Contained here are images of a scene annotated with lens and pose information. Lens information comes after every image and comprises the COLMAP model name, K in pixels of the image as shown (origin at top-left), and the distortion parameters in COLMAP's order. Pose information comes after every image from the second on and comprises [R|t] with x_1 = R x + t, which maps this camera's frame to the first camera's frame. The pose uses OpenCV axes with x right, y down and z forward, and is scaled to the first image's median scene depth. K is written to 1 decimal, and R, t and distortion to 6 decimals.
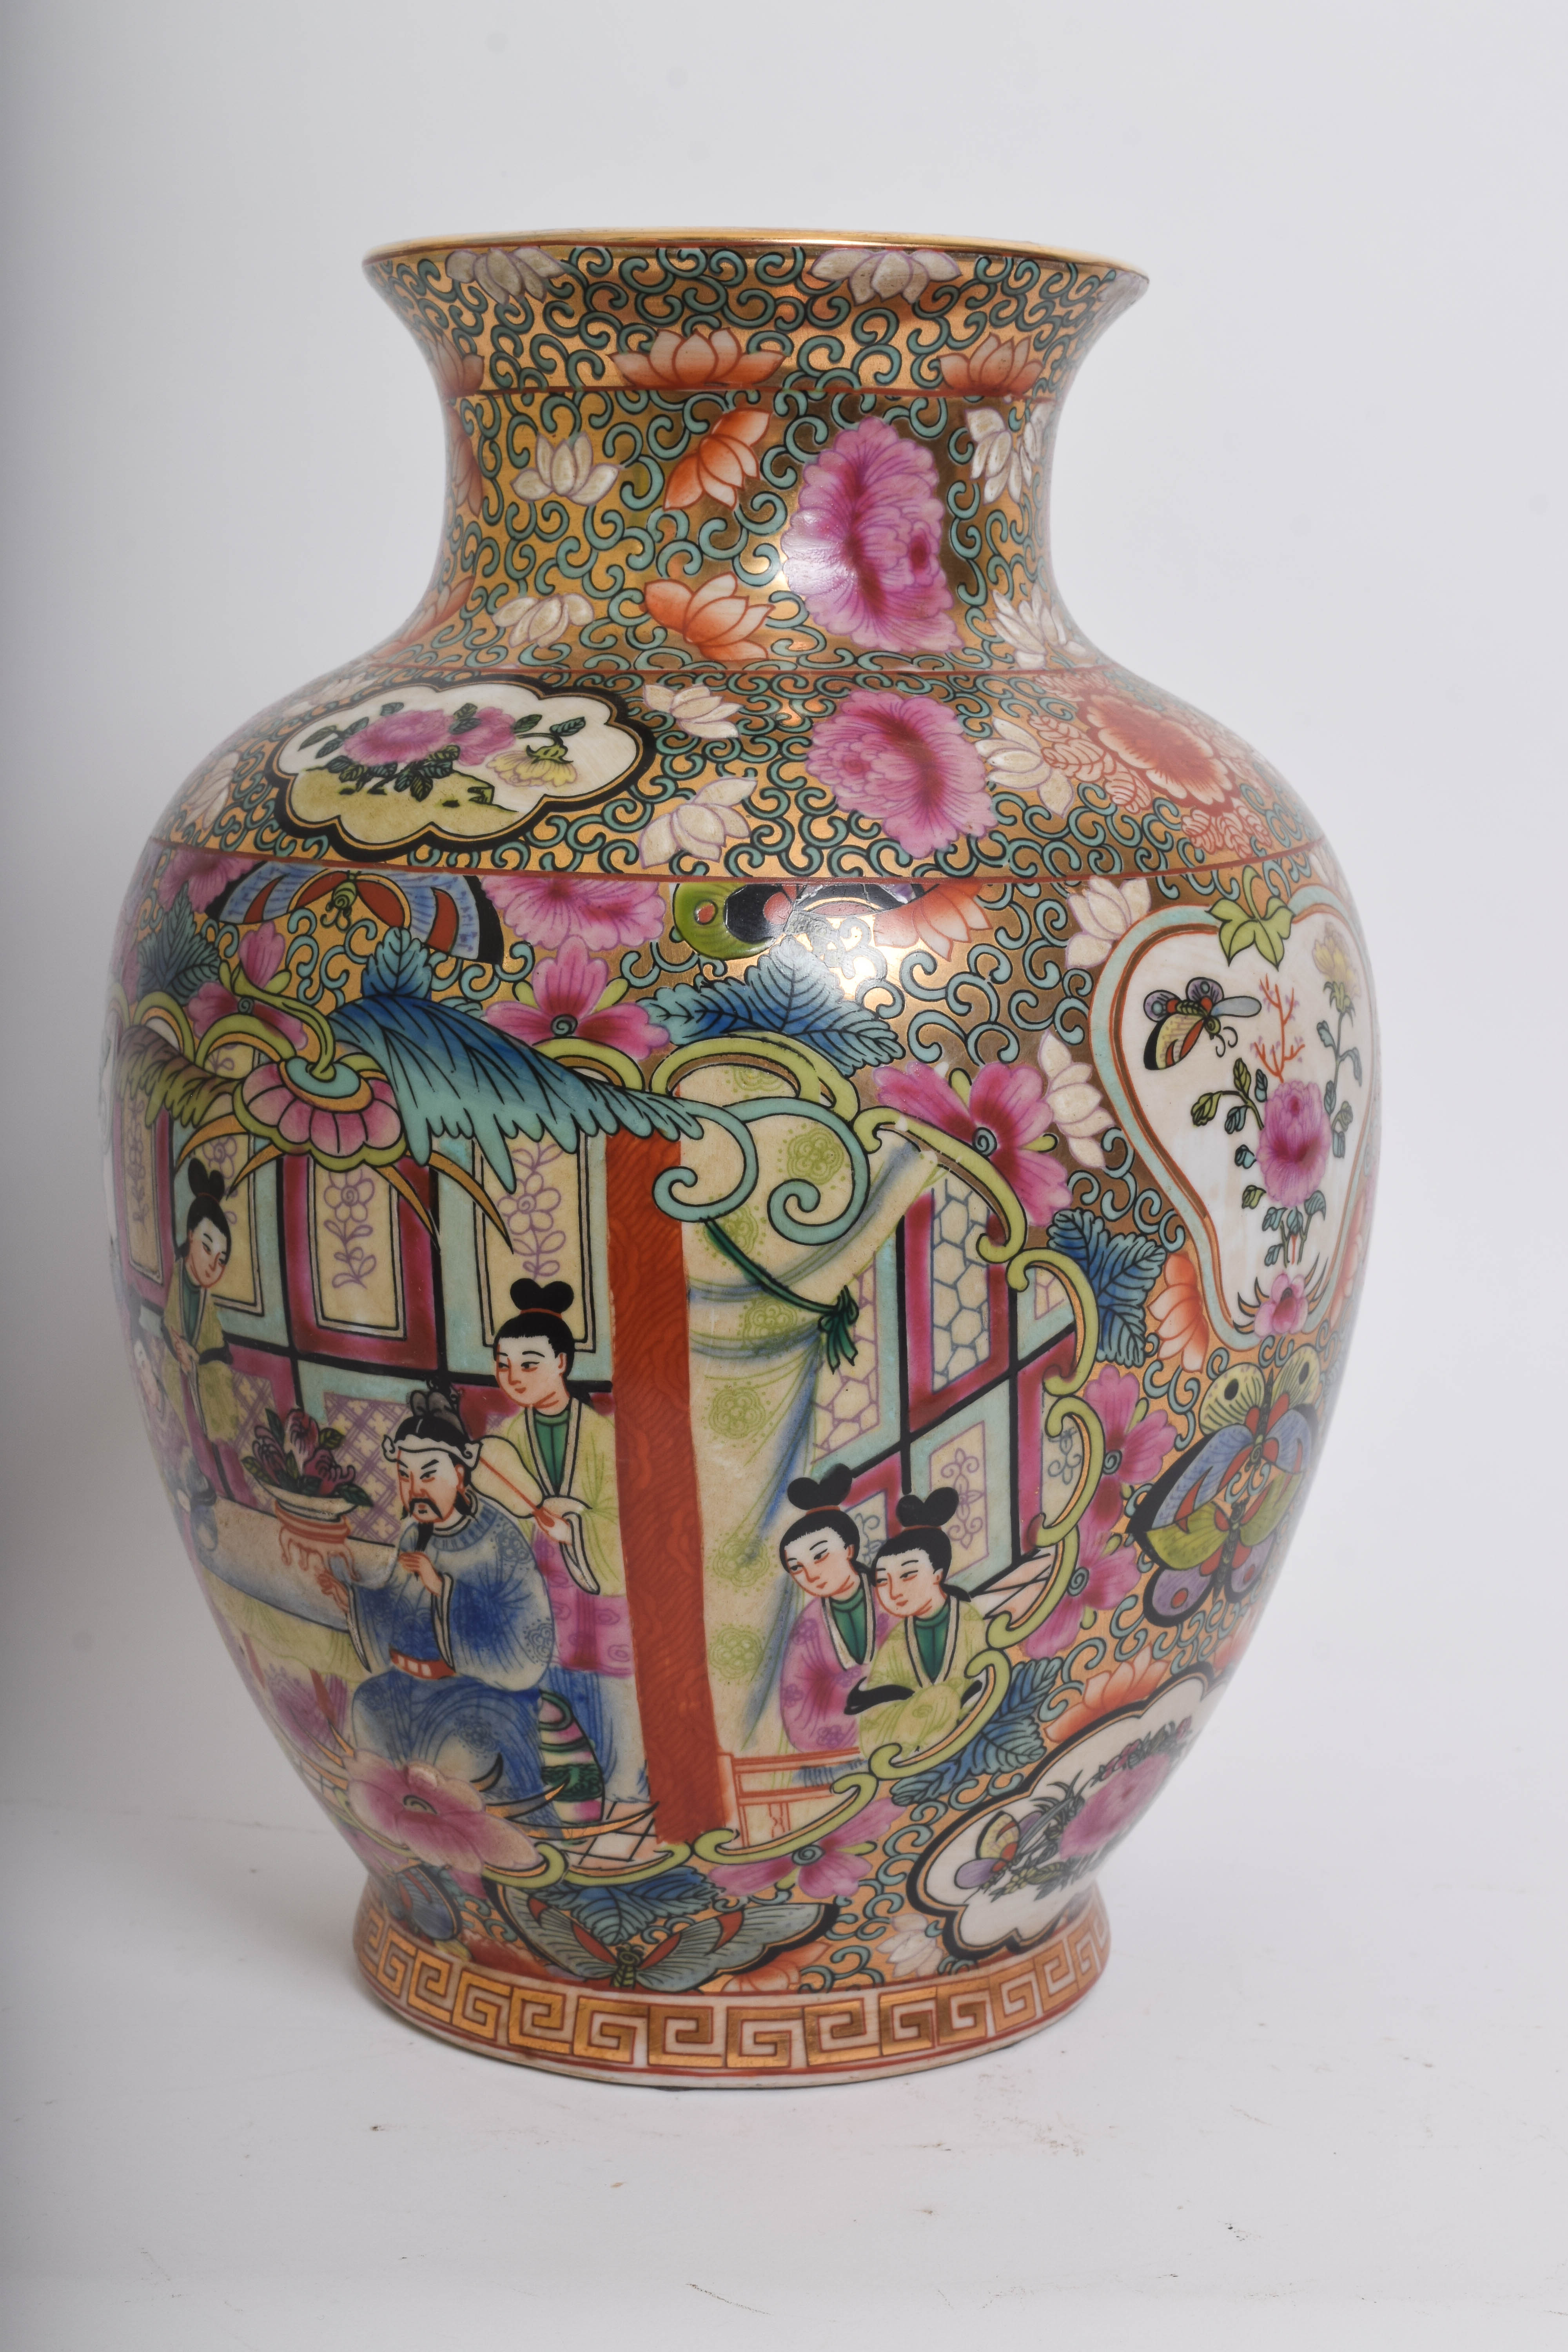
lens RADIAL K [[4110.4, 0, 787.3], [0, 4110.4, 1187.2], [0, 0, 1]] dist [-0.020795, -0.037066]
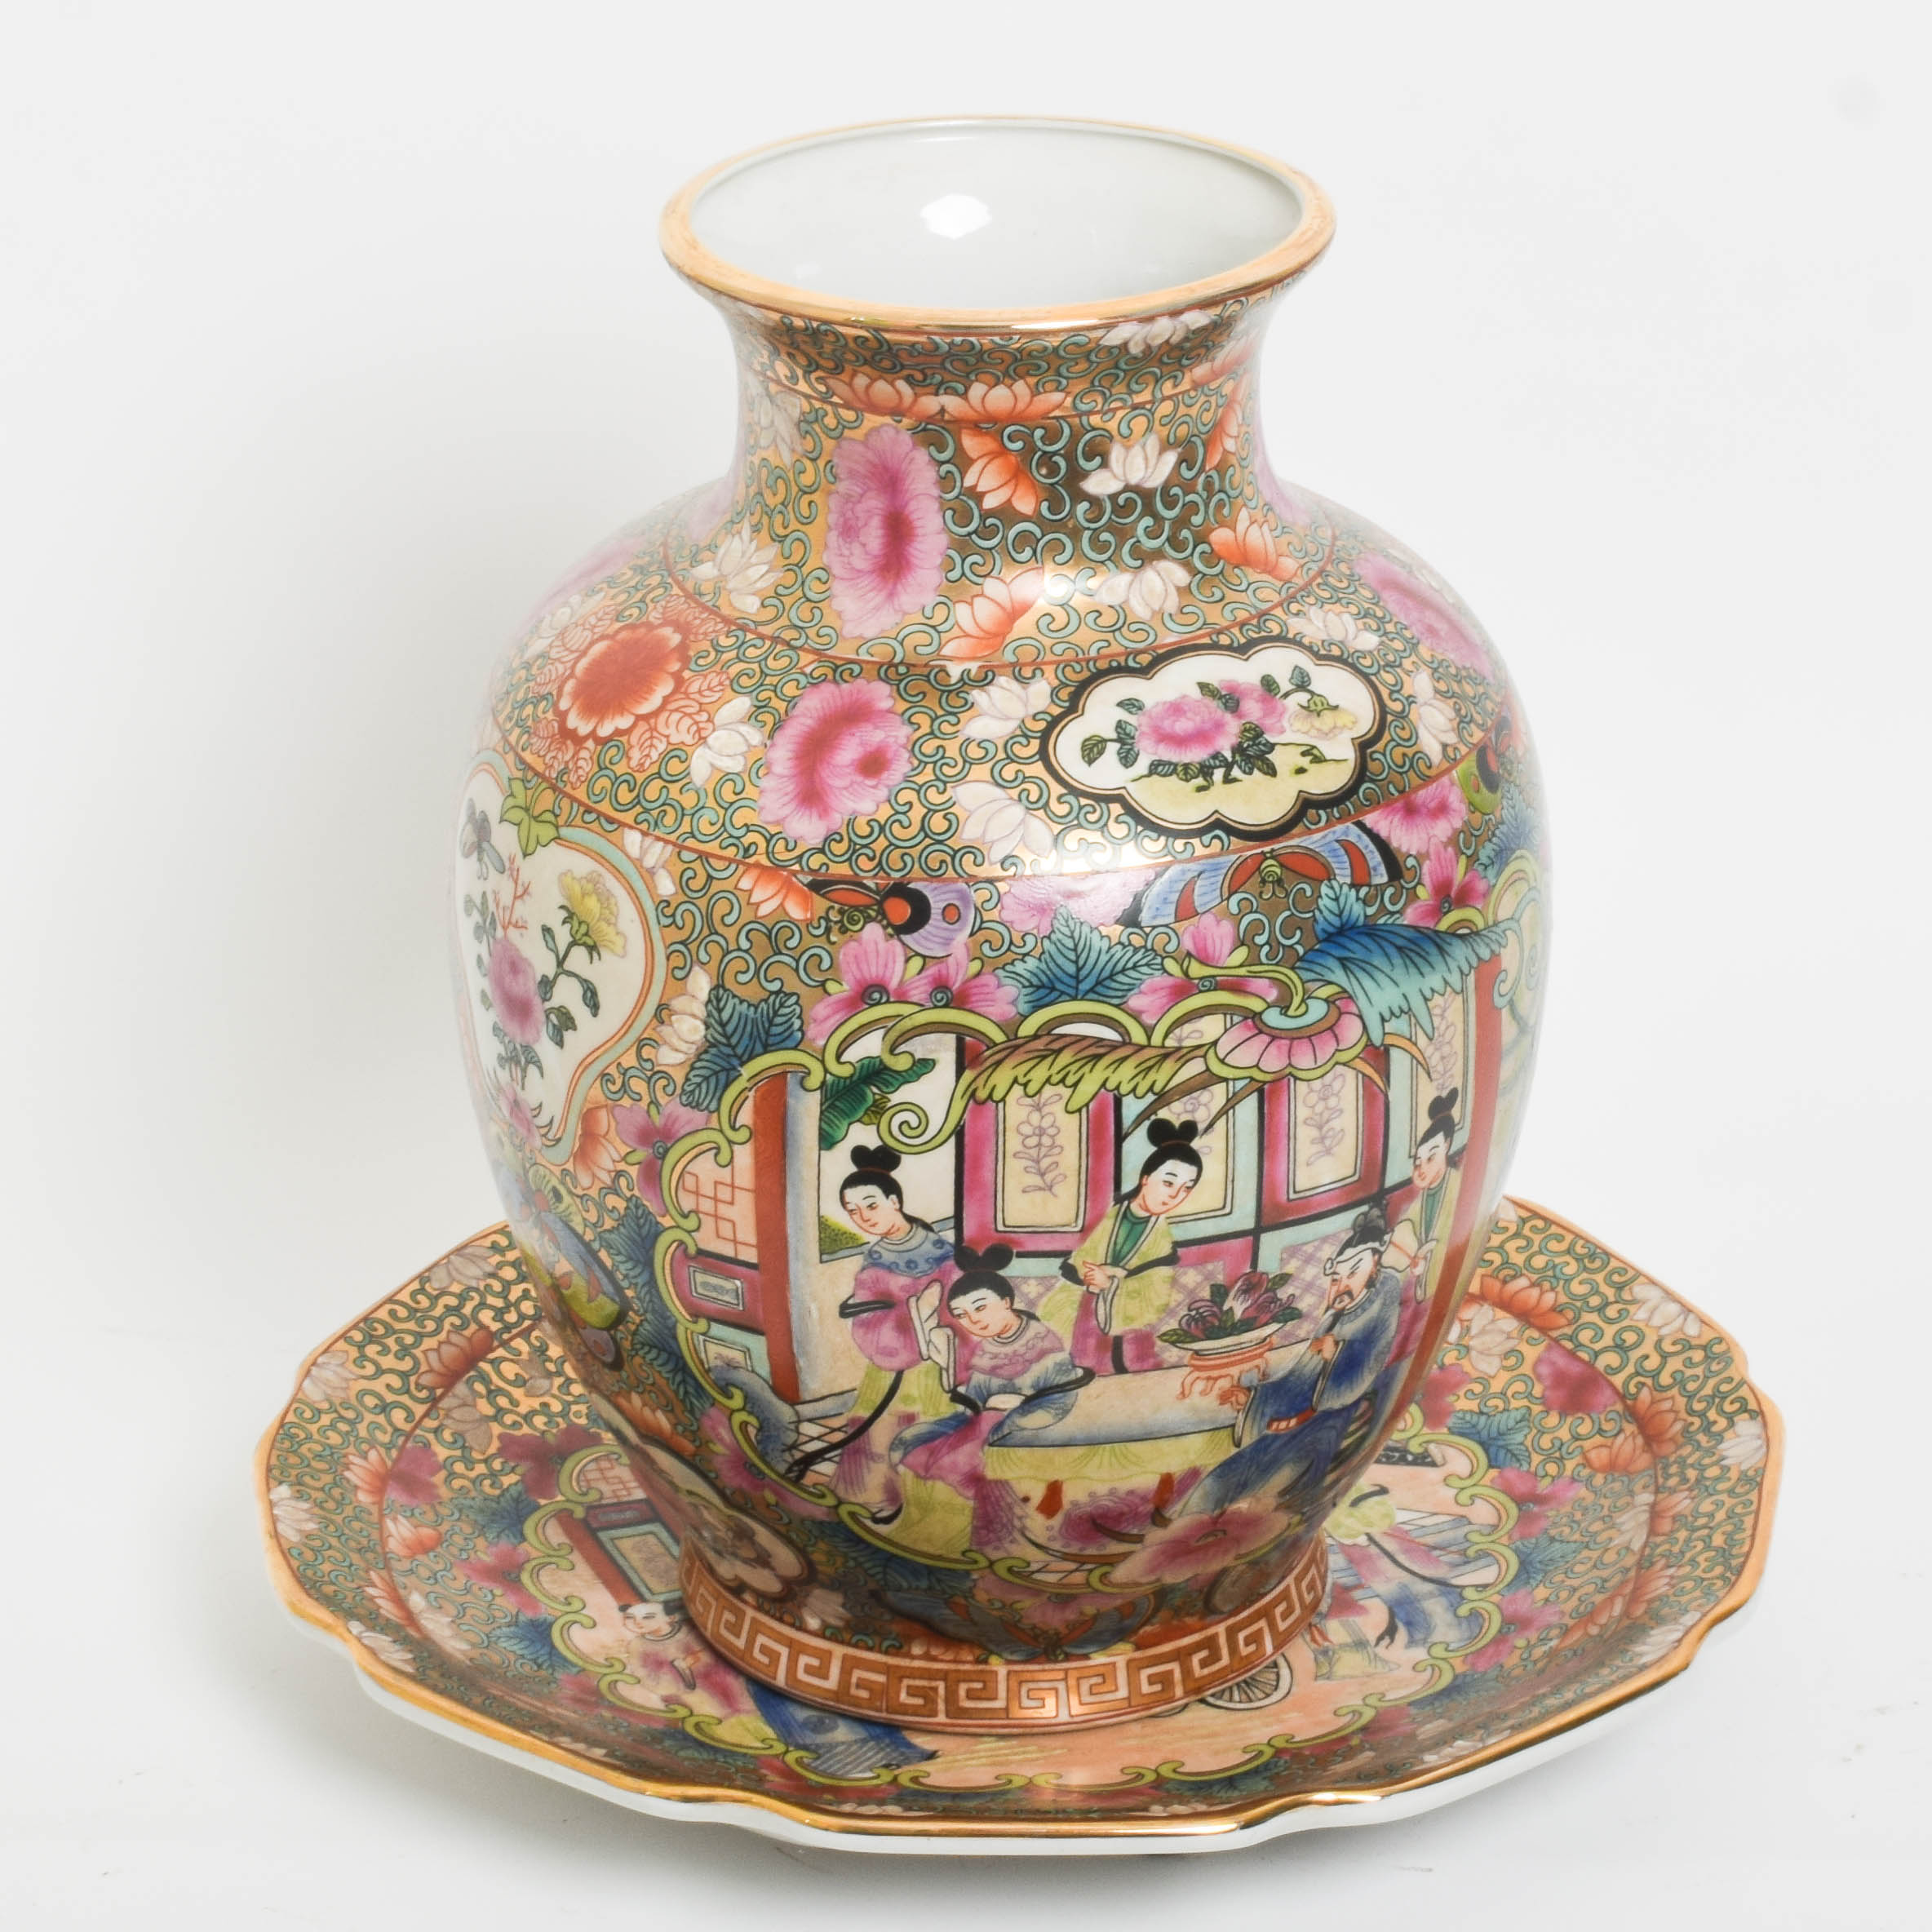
lens RADIAL K [[7585.0, 0, 965.9], [0, 7585.0, 965.5], [0, 0, 1]] dist [0.048419, 0.793755]
pose [[0.421723, -0.381453, 0.822583, -1.995400], [0.164940, 0.924340, 0.344078, -0.828908], [-0.891597, -0.009429, 0.452732, 0.051625]]
